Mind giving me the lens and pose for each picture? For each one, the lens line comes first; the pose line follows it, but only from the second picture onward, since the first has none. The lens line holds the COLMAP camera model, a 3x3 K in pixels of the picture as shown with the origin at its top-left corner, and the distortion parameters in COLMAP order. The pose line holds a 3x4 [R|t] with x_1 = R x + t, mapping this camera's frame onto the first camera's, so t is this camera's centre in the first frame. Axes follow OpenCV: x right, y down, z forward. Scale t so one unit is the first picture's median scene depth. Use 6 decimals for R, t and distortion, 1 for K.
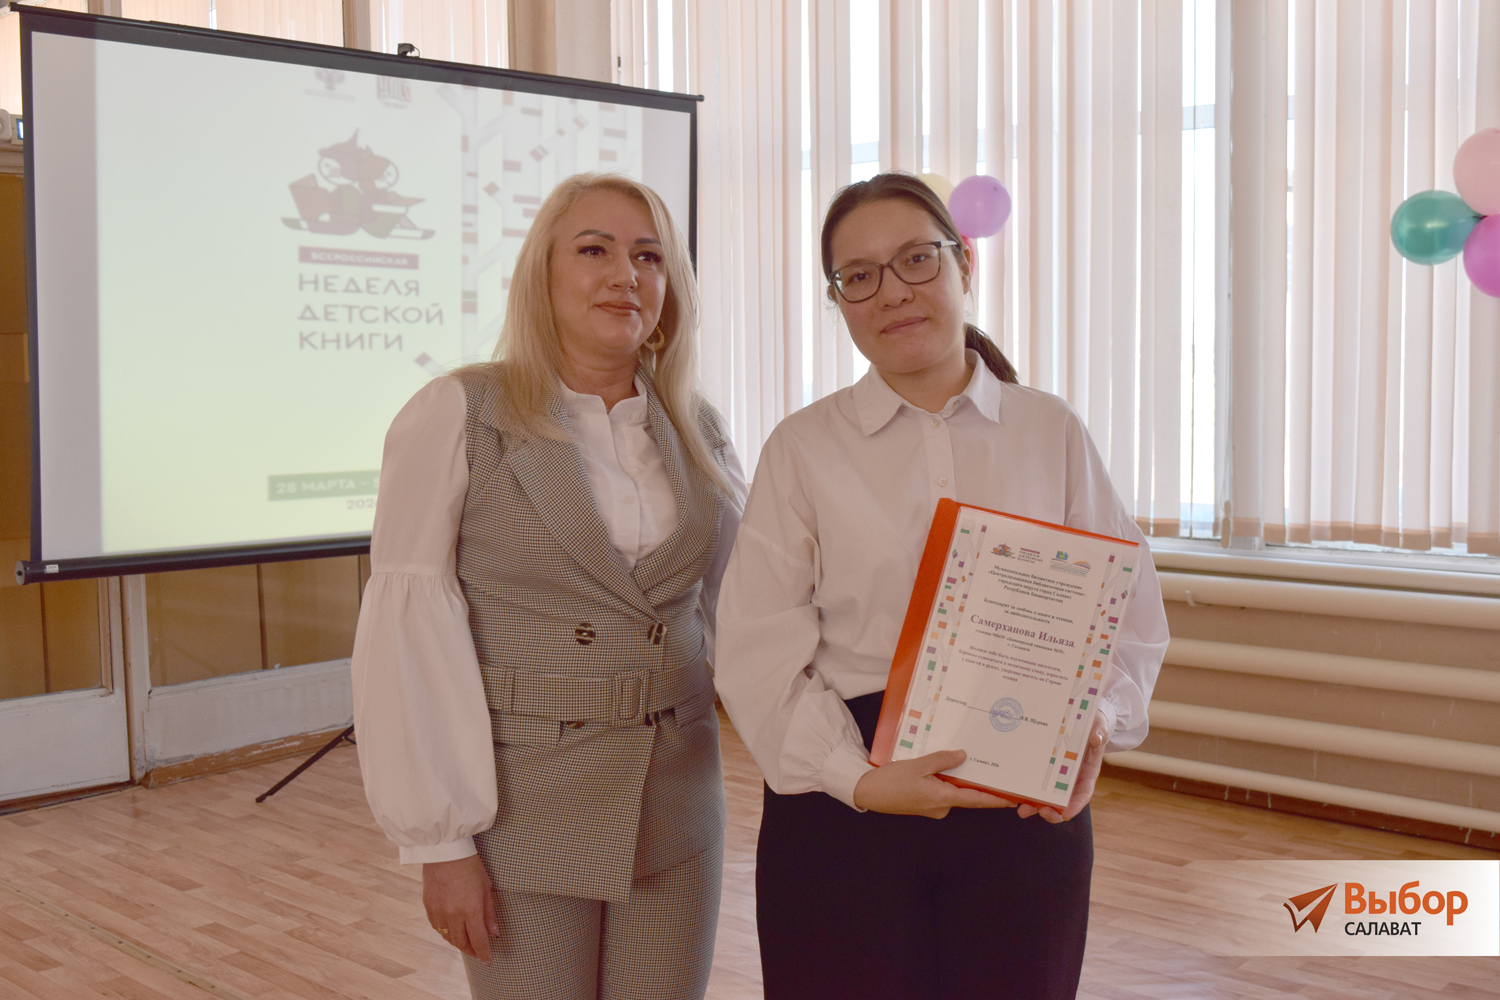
lens RADIAL K [[1751.1, 0, 749.1], [0, 1751.1, 507.6], [0, 0, 1]] dist [-0.054181, 0.000000]
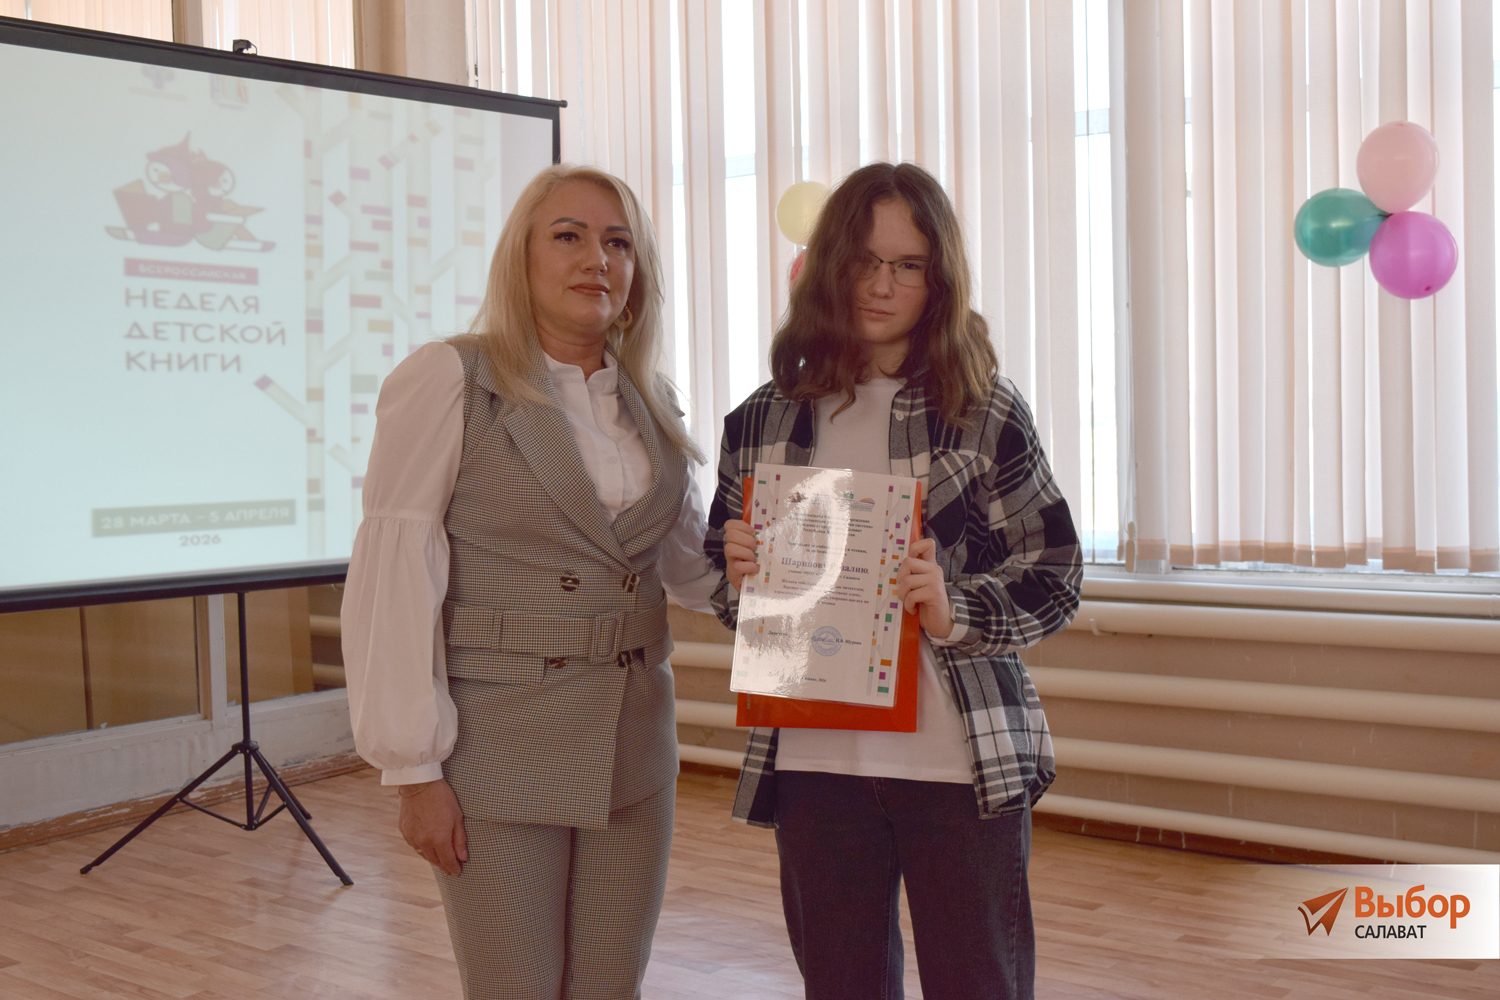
lens RADIAL K [[1875.9, 0, 754.1], [0, 1875.9, 504.8], [0, 0, 1]] dist [-0.043328, 0.000000]
pose [[0.997374, -0.014969, 0.070863, -0.000390], [0.017549, 0.999200, -0.035935, 0.019764], [-0.070268, 0.037084, 0.996839, 0.005850]]
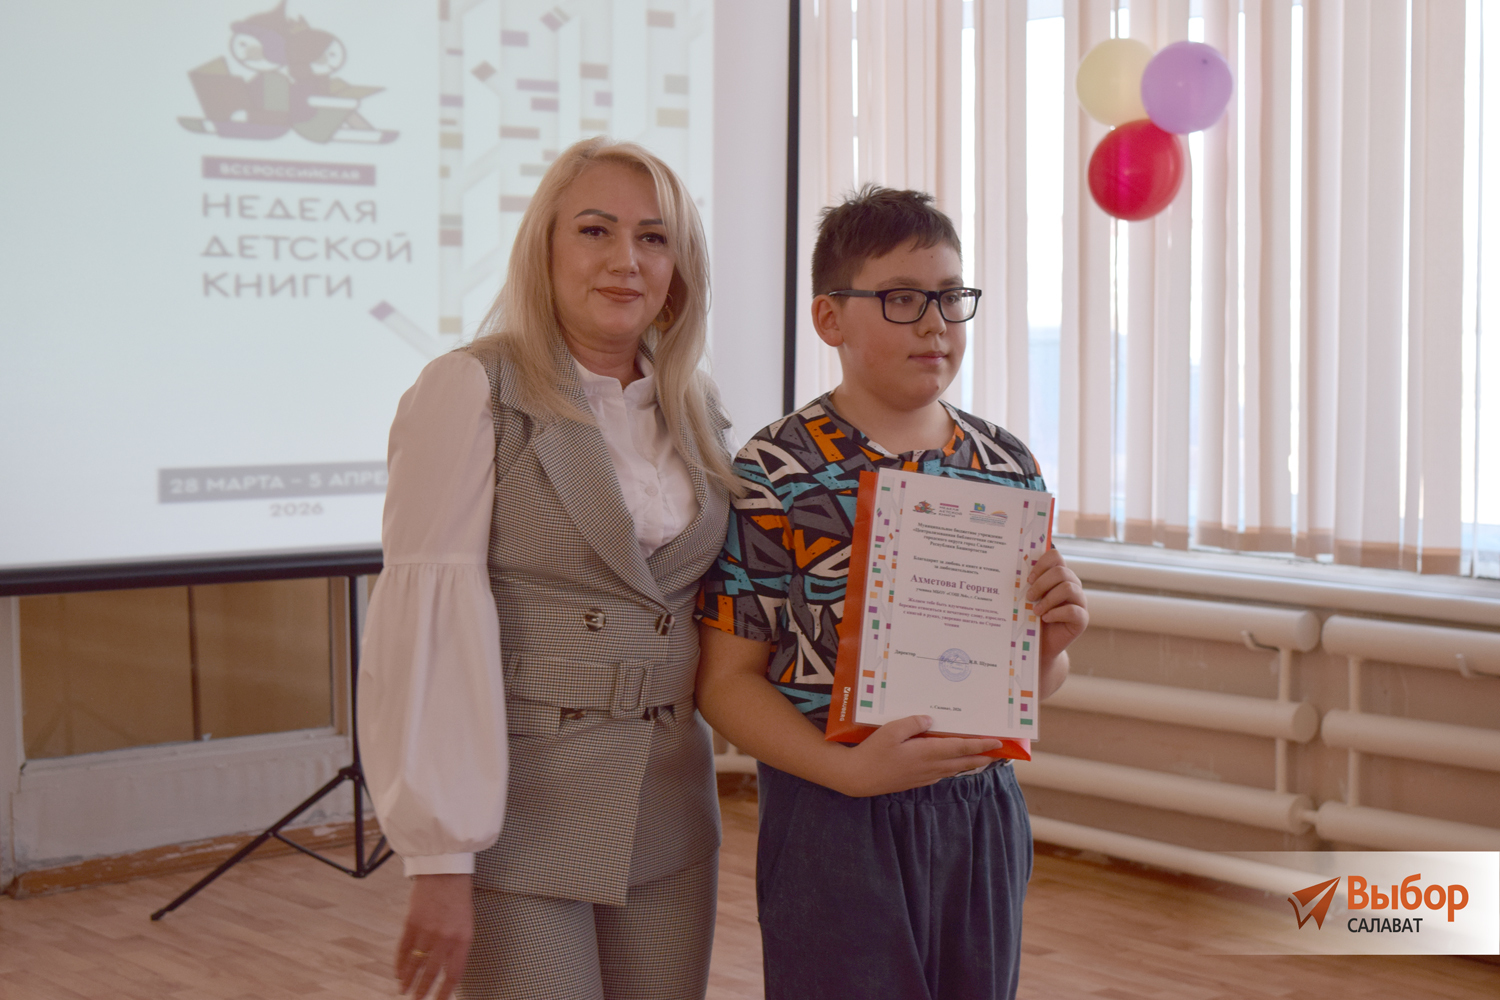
lens RADIAL K [[2945.8, 0, 751.5], [0, 2945.8, 511.8], [0, 0, 1]] dist [0.052398, 0.000000]
pose [[0.985861, 0.013728, -0.167003, 0.173369], [-0.015003, 0.999867, -0.006376, 0.003741], [0.166893, 0.008791, 0.985936, -0.178756]]
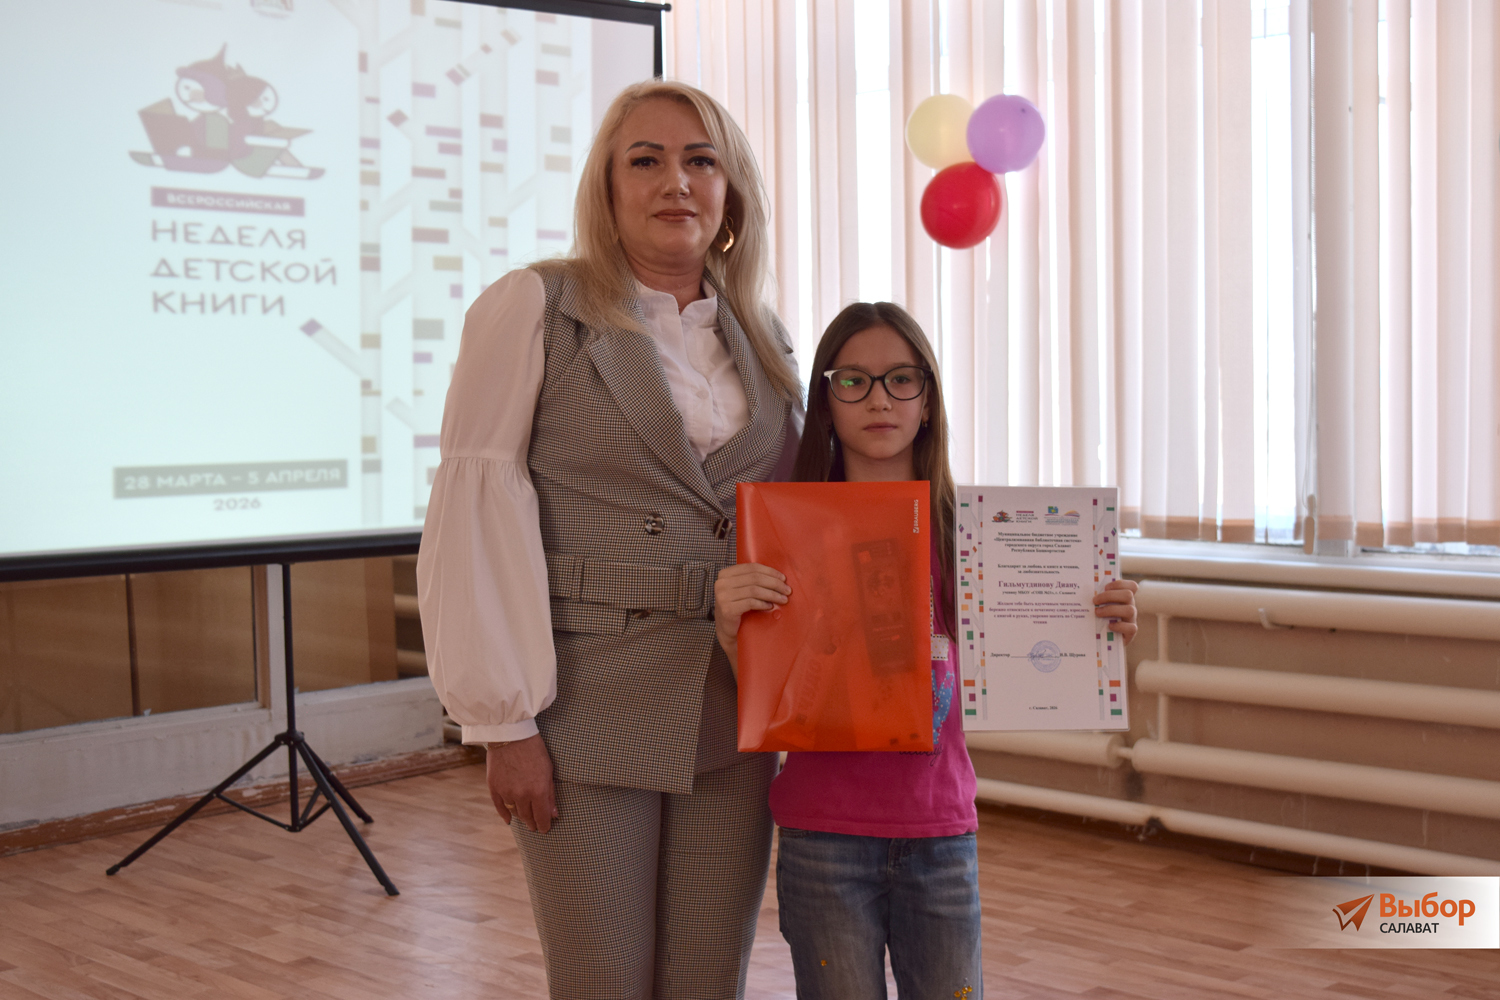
lens RADIAL K [[2218.8, 0, 752.7], [0, 2218.8, 505.6], [0, 0, 1]] dist [-0.016304, 0.000000]
pose [[0.998684, -0.004677, -0.051079, 0.073315], [0.003307, 0.999633, -0.026877, 0.027463], [0.051186, 0.026673, 0.998333, -0.017823]]
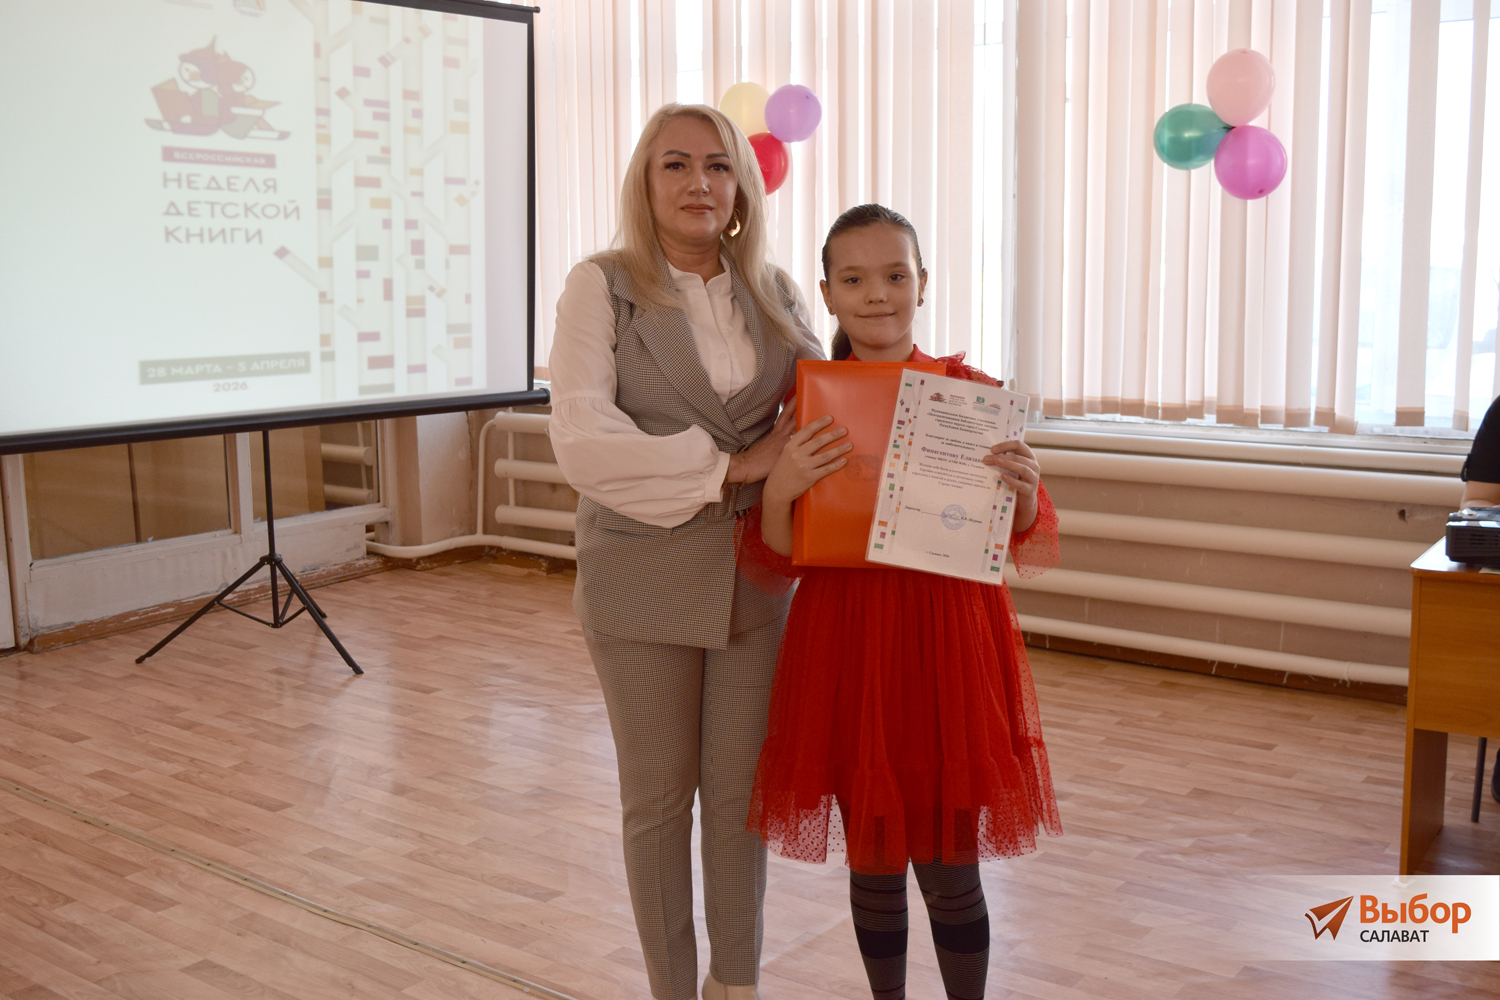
lens RADIAL K [[1622.2, 0, 754.3], [0, 1622.2, 511.1], [0, 0, 1]] dist [-0.063229, 0.000000]
pose [[0.994601, -0.013720, 0.102861, -0.000934], [0.006256, 0.997346, 0.072537, 0.004353], [-0.103584, -0.071502, 0.992047, -0.029634]]
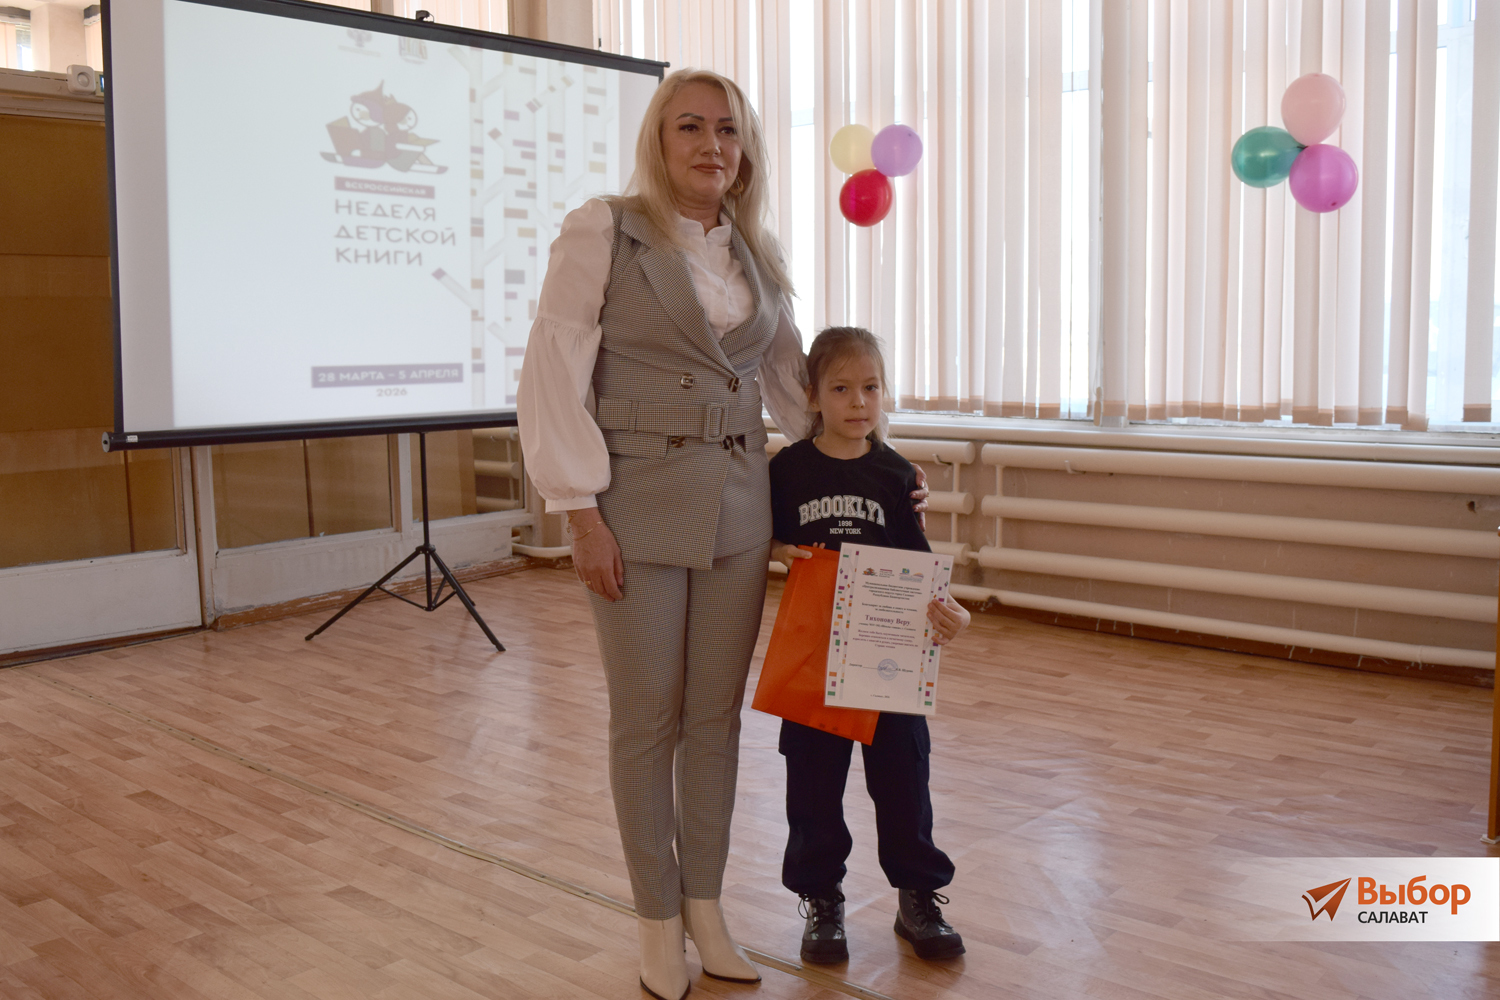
lens RADIAL K [[1411.5, 0, 748.4], [0, 1411.5, 503.7], [0, 0, 1]] dist [-0.075099, 0.000000]
pose [[0.999606, -0.005616, 0.027517, 0.000145], [0.004667, 0.999396, 0.034443, 0.043400], [-0.027694, -0.034301, 0.999028, 0.017116]]
